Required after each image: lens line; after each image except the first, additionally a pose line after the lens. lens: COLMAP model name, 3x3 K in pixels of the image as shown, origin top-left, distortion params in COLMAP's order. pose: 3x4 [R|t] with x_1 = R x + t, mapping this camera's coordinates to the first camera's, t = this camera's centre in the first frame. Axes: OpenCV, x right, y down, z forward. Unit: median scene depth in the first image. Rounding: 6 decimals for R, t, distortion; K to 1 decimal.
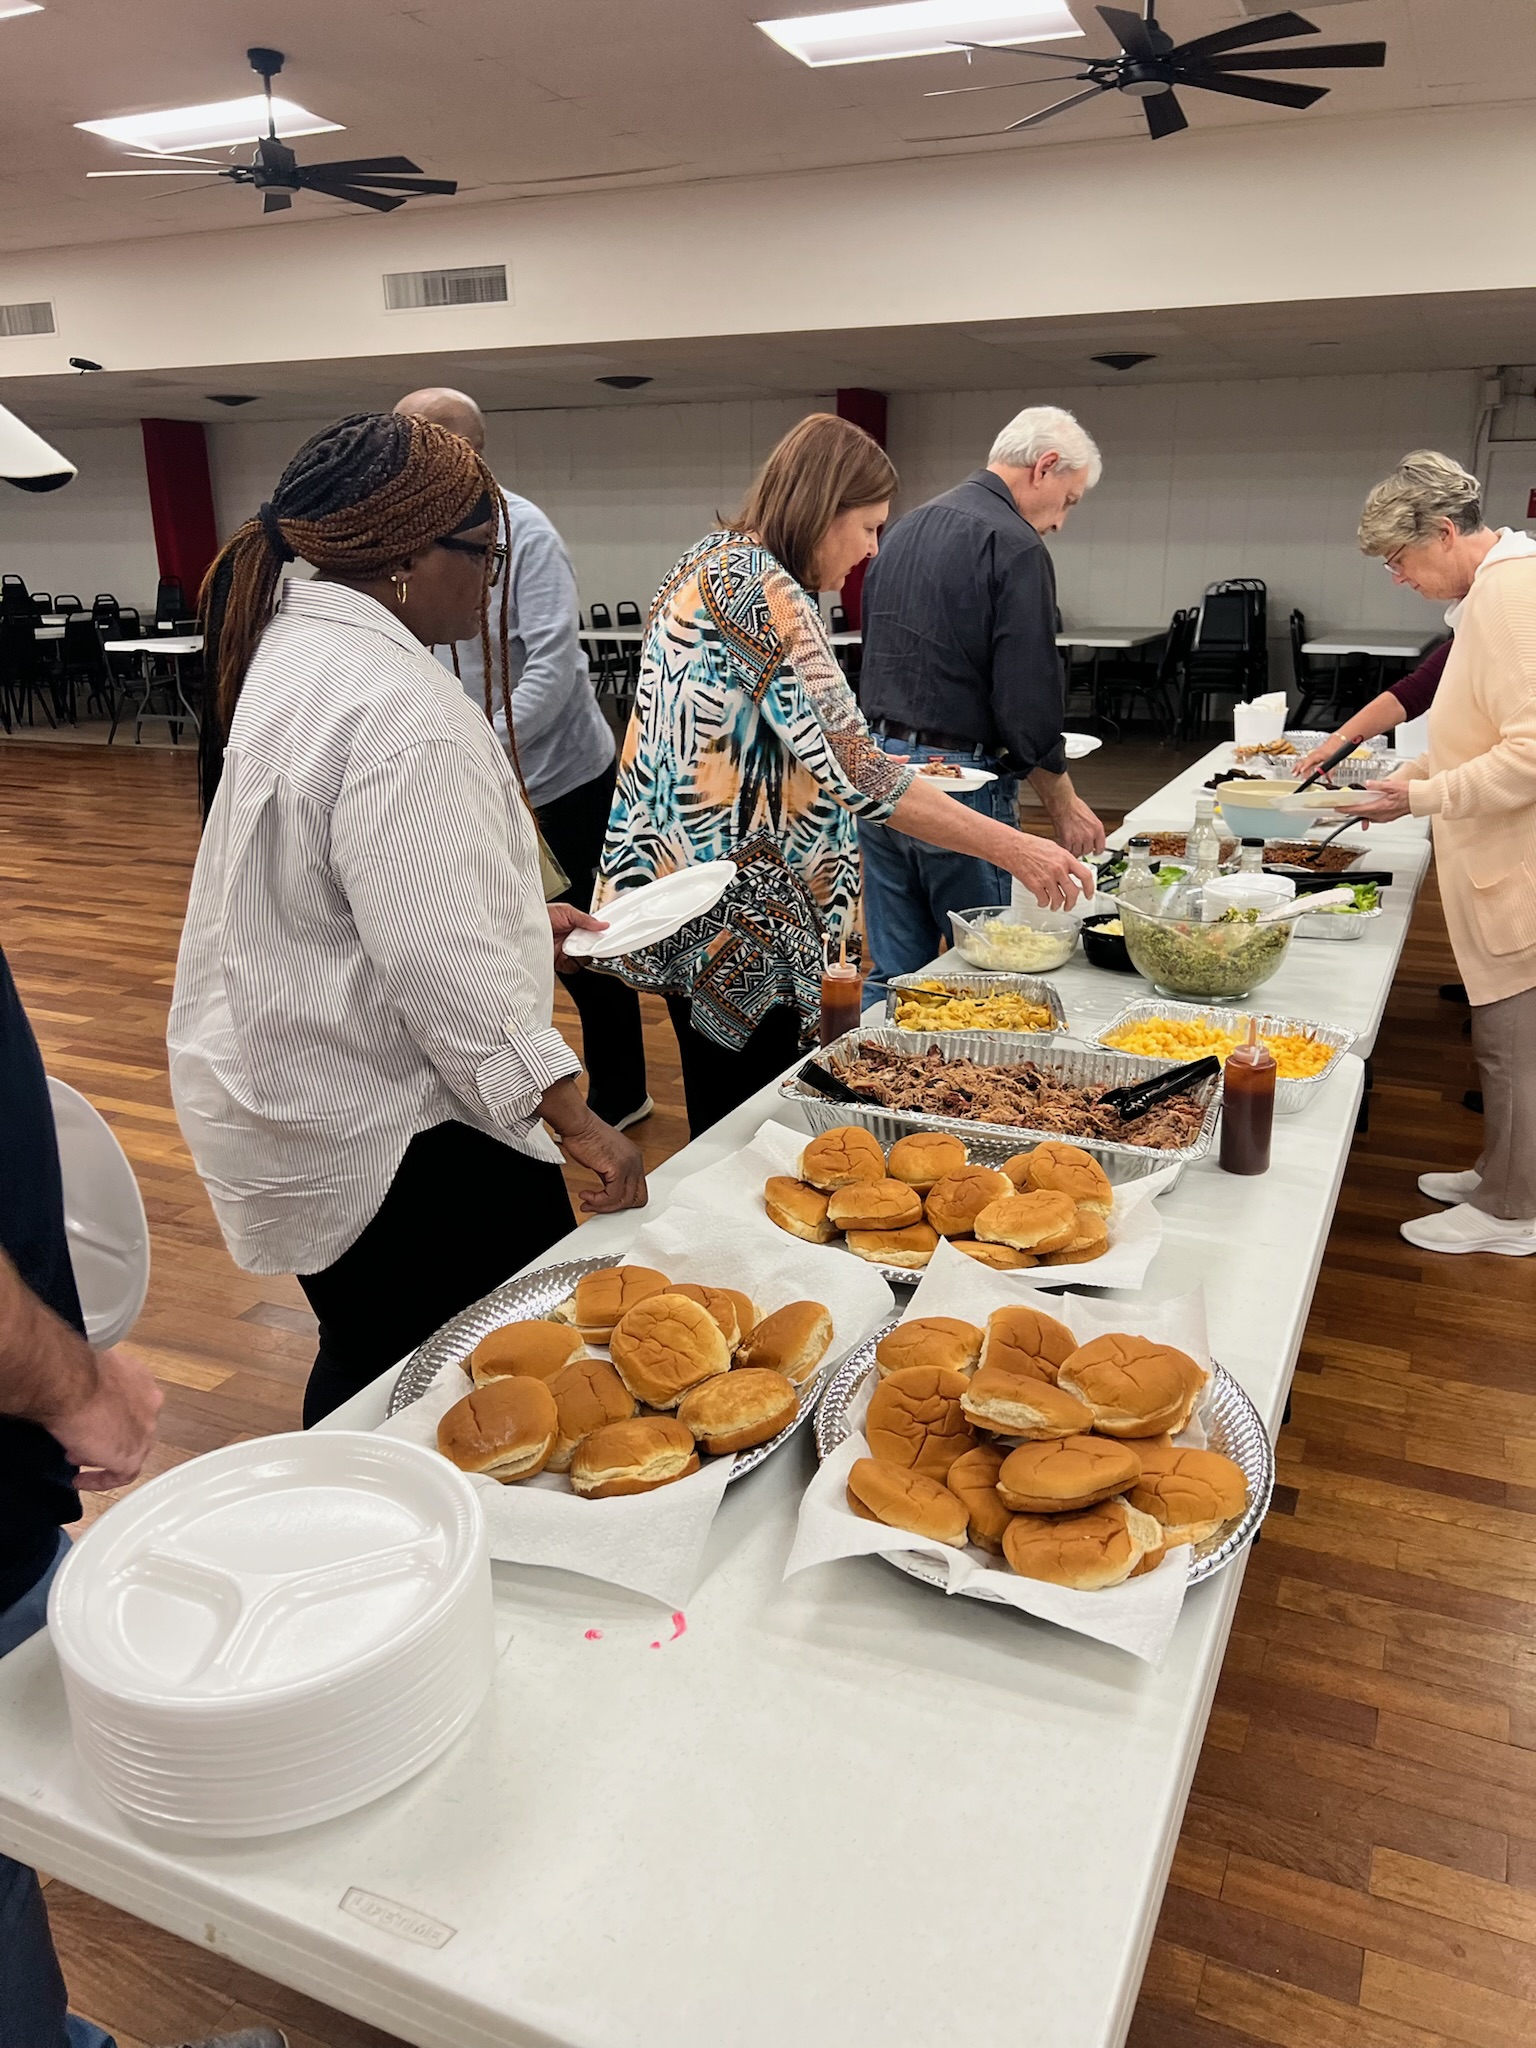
lens RADIAL K [[1540.1, 0, 768.0], [0, 1540.1, 1024.0], [0, 0, 1]] dist [0.071134, -0.109277]
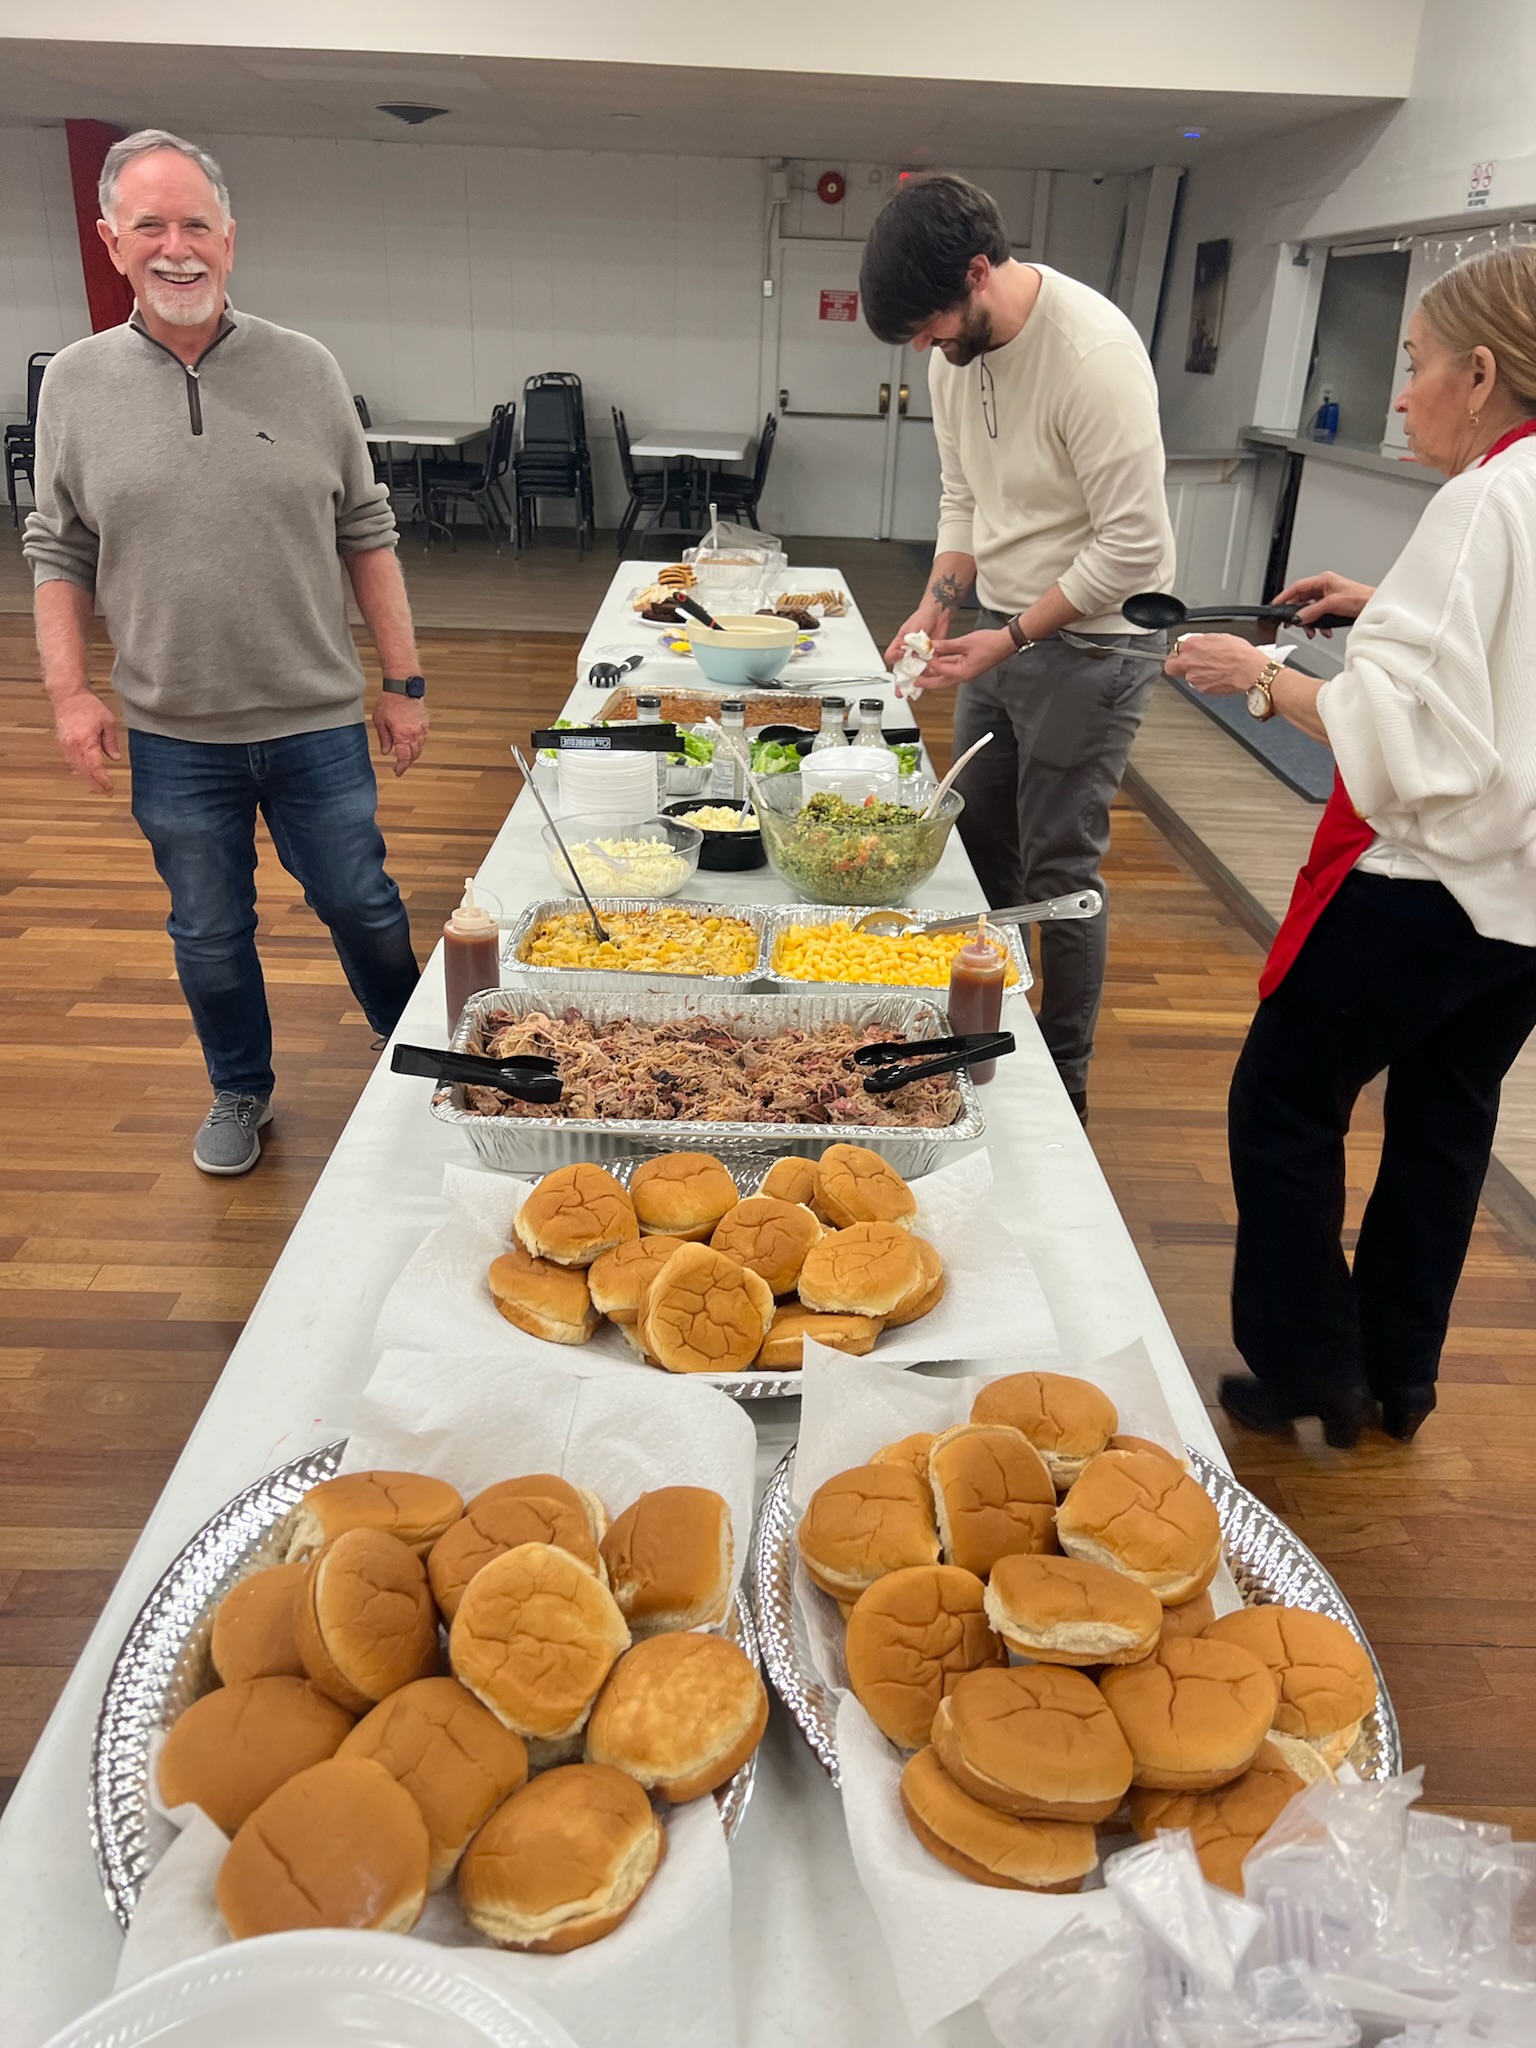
lens RADIAL K [[1579.2, 0, 763.1], [0, 1579.2, 1058.5], [0, 0, 1]] dist [0.000568, 0.003257]
pose [[0.910900, -0.135827, 0.389631, -0.128467], [0.082409, 0.985129, 0.150761, -0.075489], [-0.404314, -0.105219, 0.908548, 0.244181]]
